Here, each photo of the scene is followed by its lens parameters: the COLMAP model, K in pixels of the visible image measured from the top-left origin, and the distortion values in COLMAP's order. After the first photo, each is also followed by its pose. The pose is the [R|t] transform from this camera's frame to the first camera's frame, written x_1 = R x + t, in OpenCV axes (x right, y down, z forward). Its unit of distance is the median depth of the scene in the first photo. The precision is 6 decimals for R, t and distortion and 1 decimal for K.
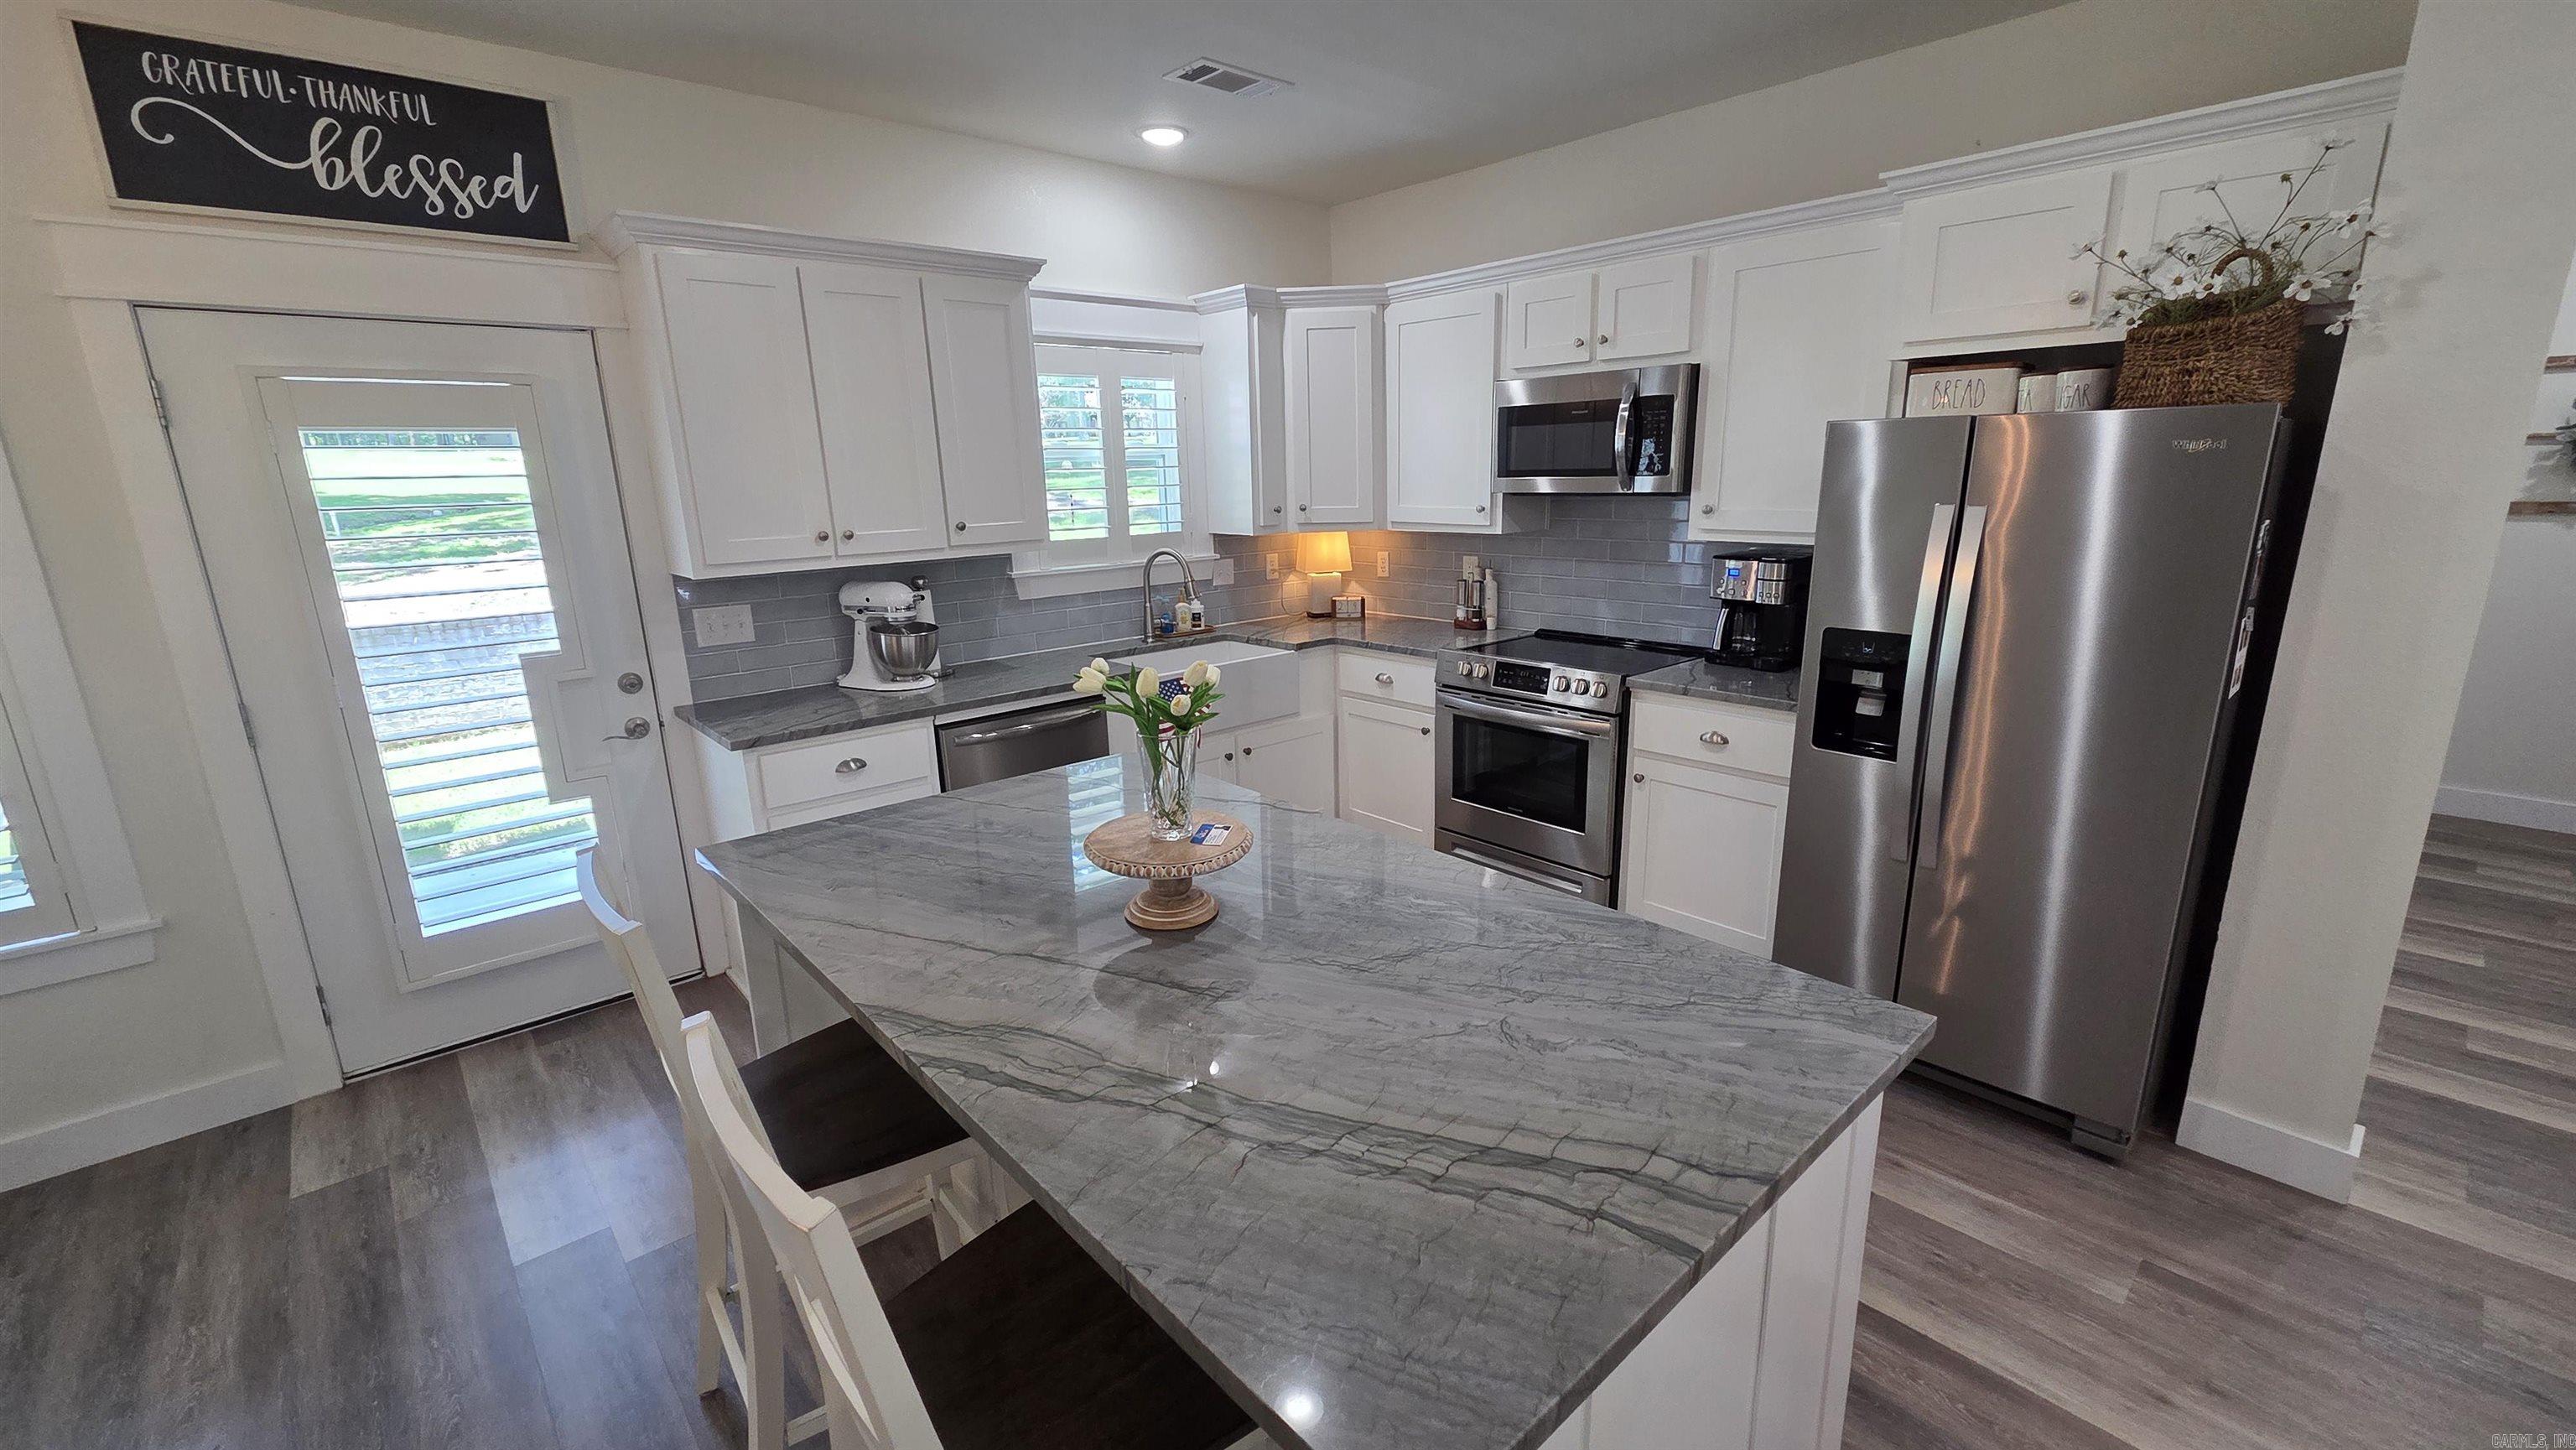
lens RADIAL K [[1058.7, 0, 1288.0], [0, 1058.7, 725.0], [0, 0, 1]] dist [0.010214, -0.002726]
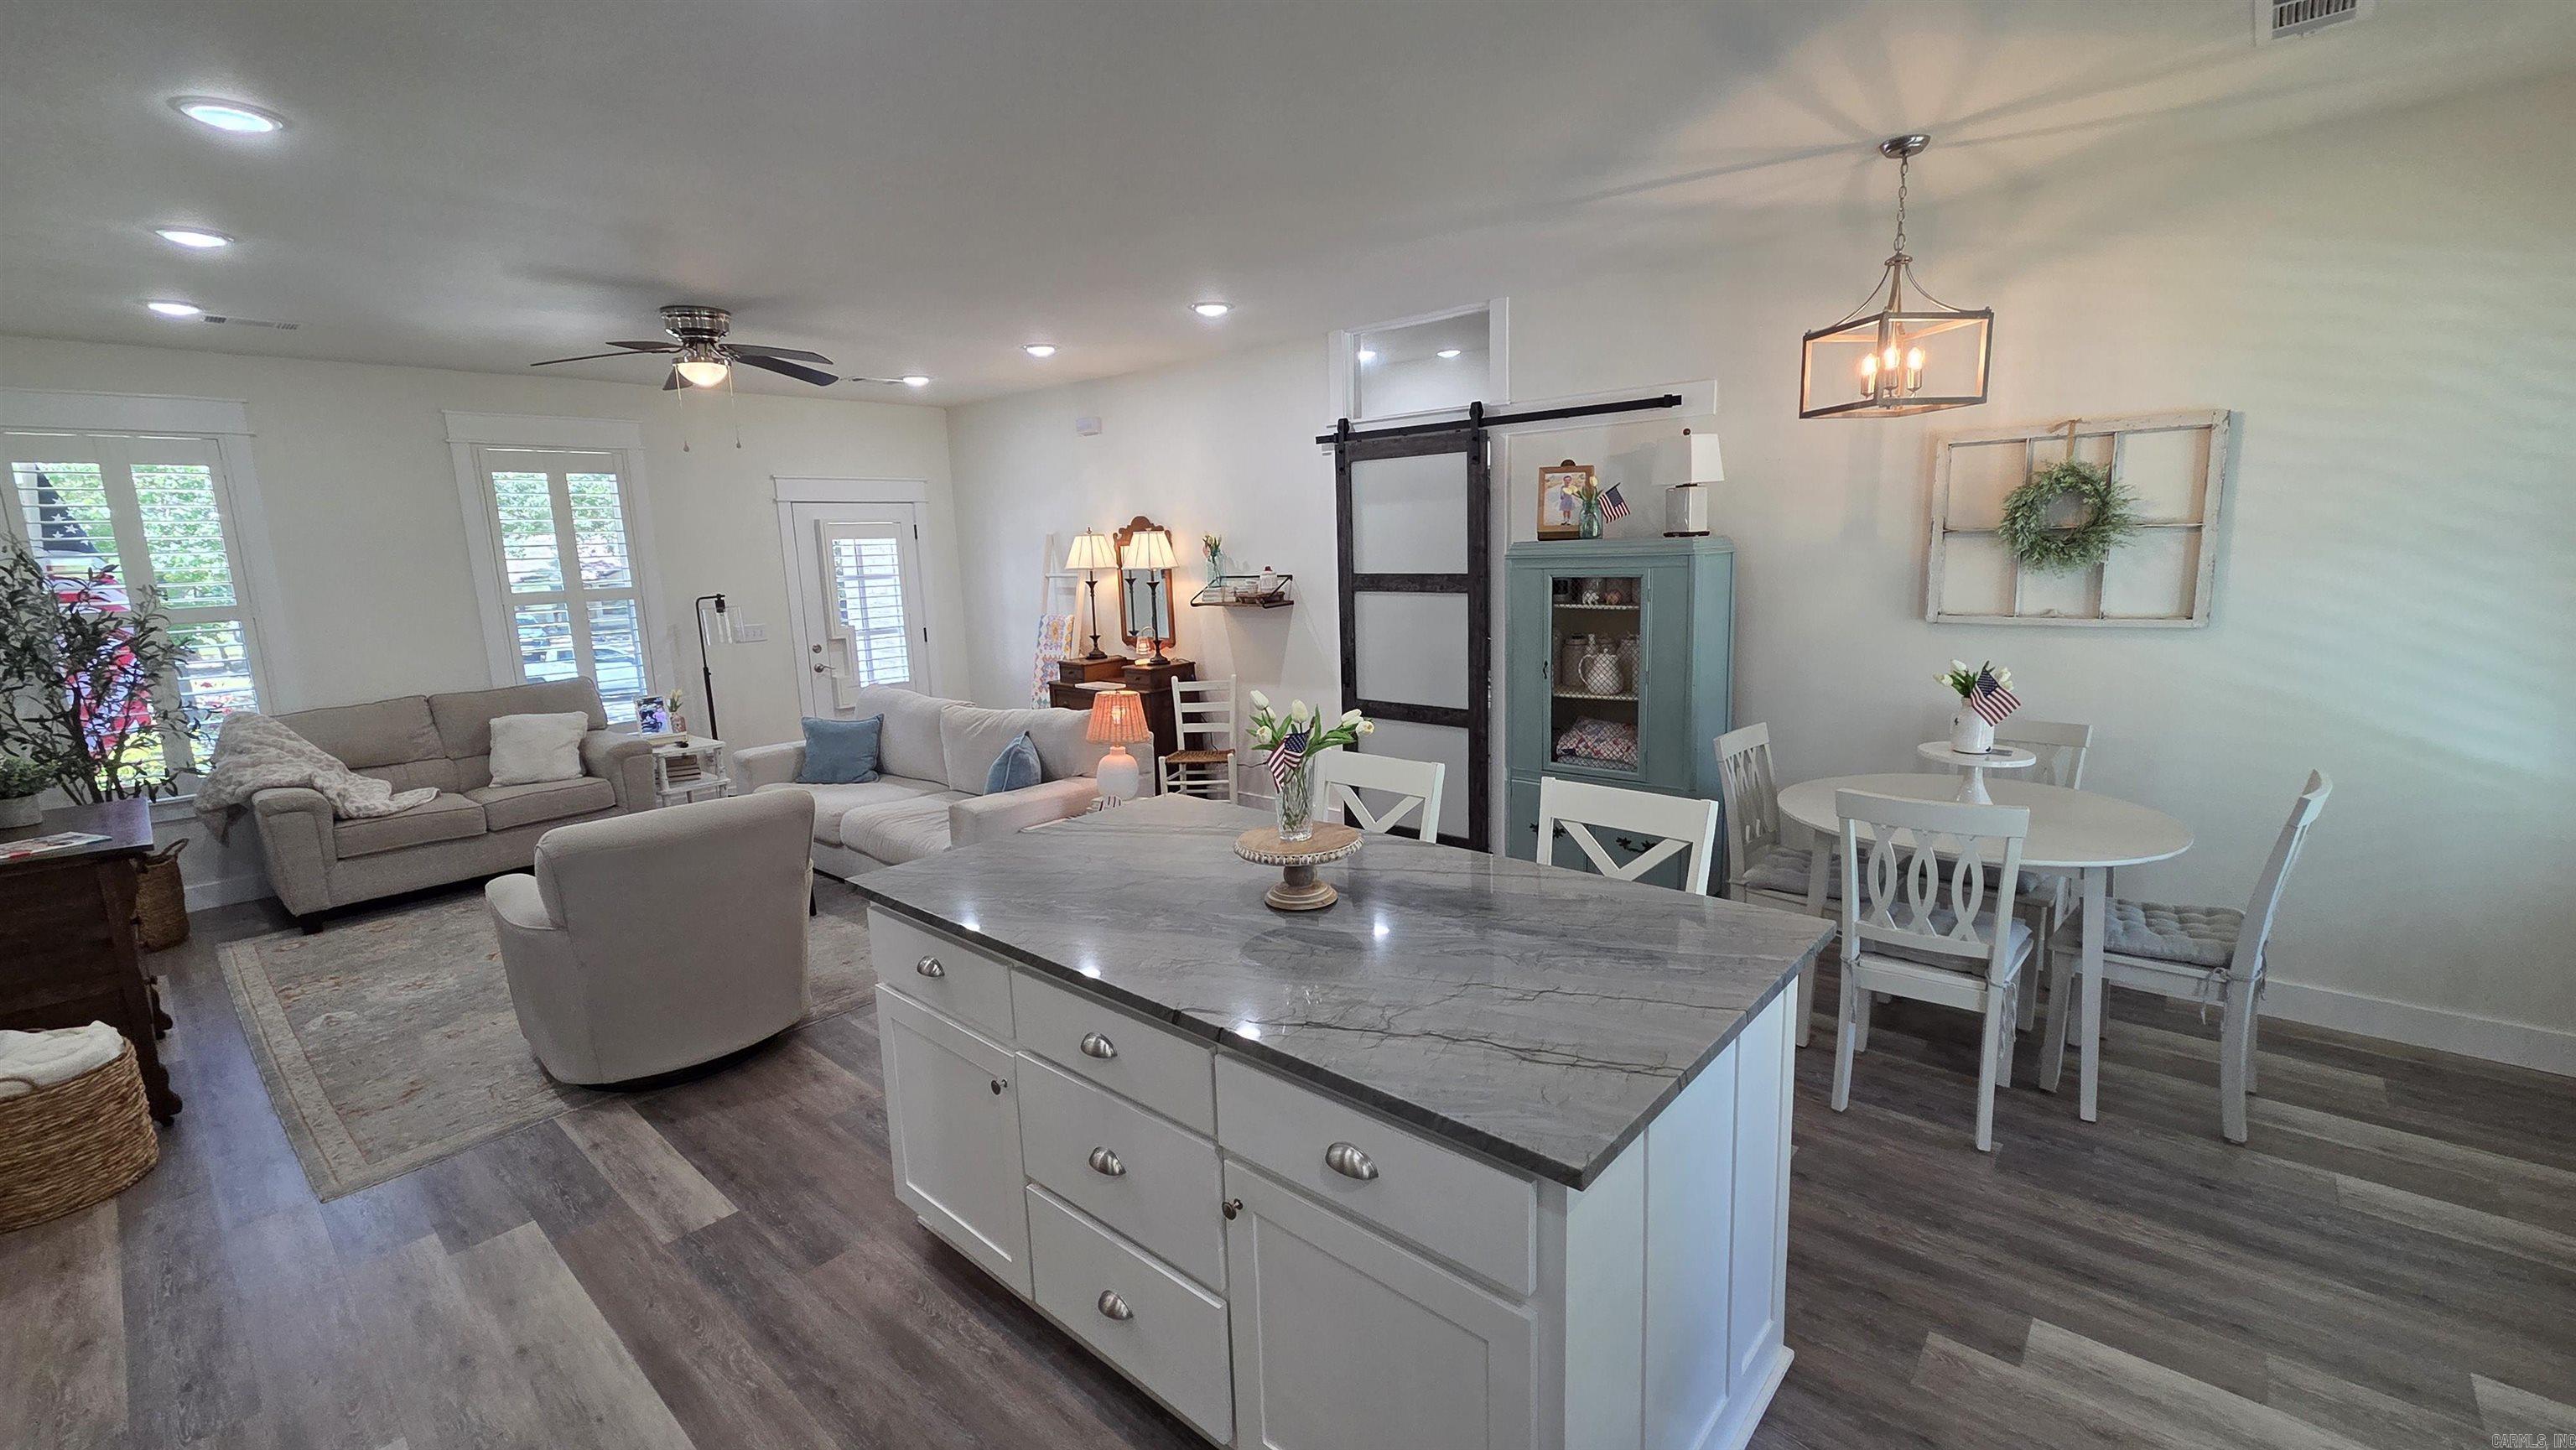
lens RADIAL K [[1058.7, 0, 1288.0], [0, 1058.7, 725.0], [0, 0, 1]] dist [0.010214, -0.002726]
pose [[-0.992785, 0.073841, -0.094479, 0.006229], [0.029305, 0.913422, 0.405958, -0.277946], [0.116275, 0.400260, -0.908995, 1.081741]]
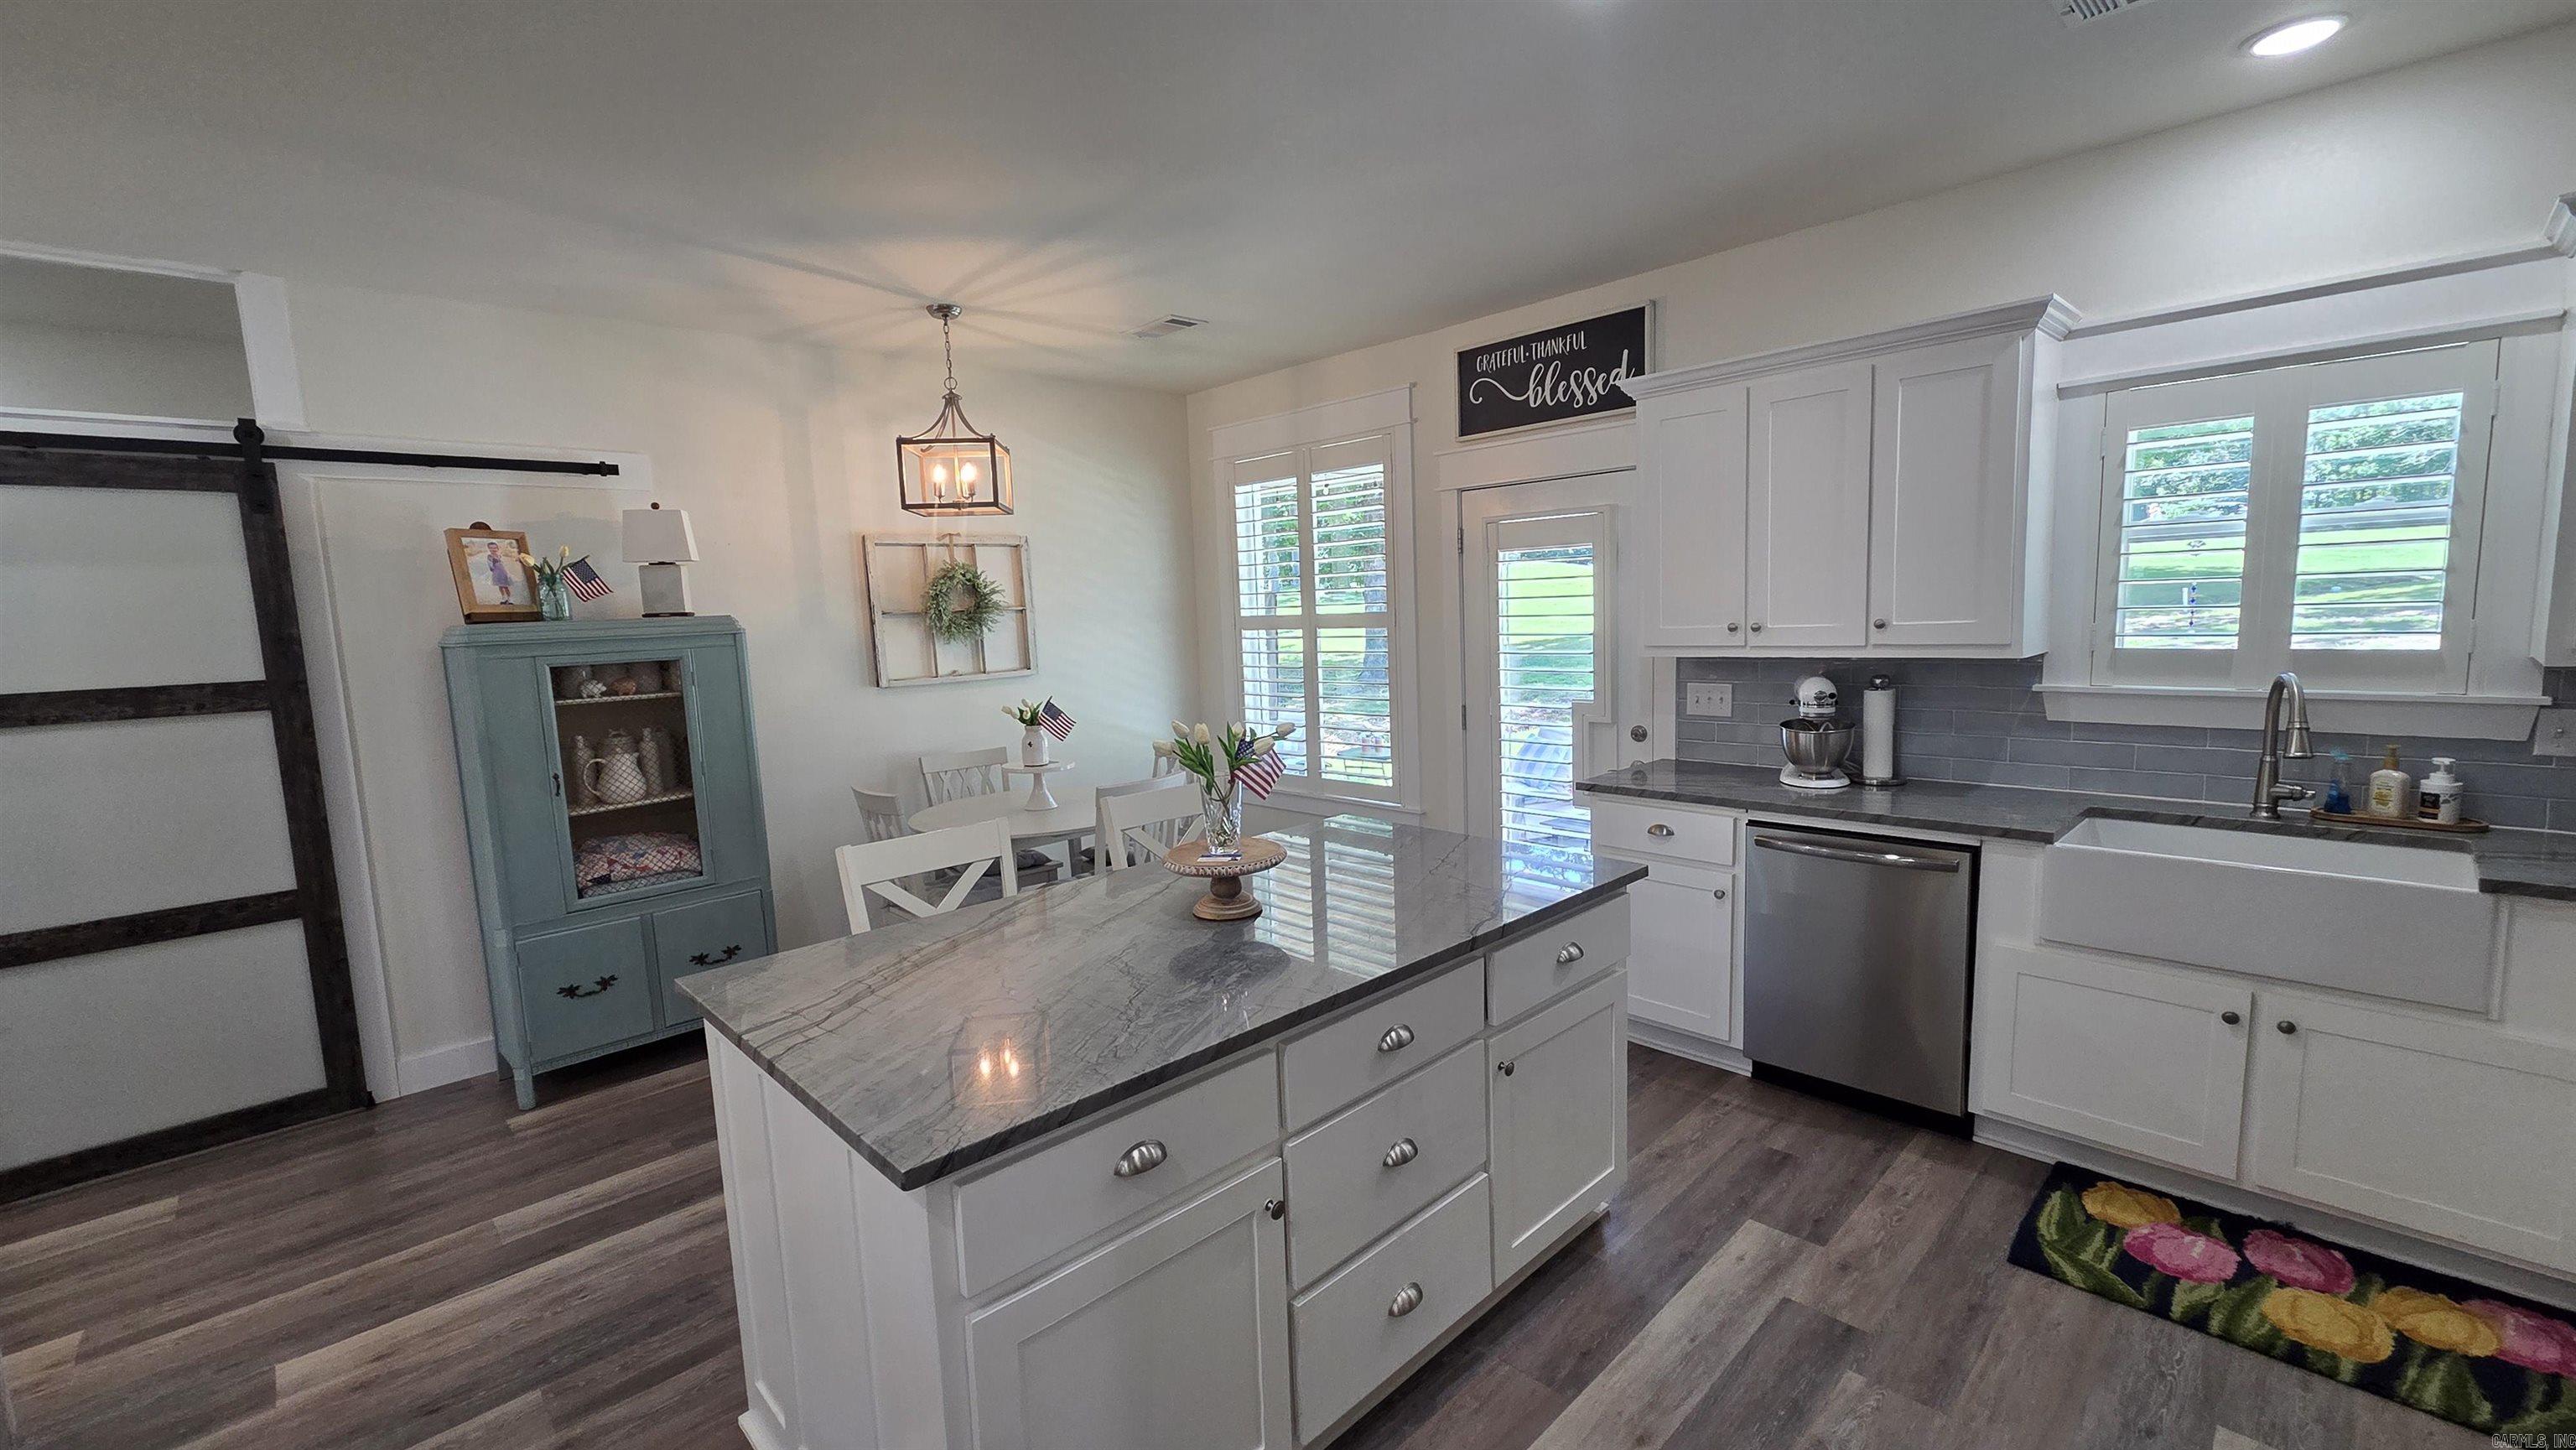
lens RADIAL K [[1058.7, 0, 1288.0], [0, 1058.7, 725.0], [0, 0, 1]] dist [0.010214, -0.002726]
pose [[0.035856, 0.137534, -0.989848, 0.619548], [-0.203099, 0.970817, 0.127533, -0.123648], [0.978501, 0.196464, 0.062743, 0.493416]]
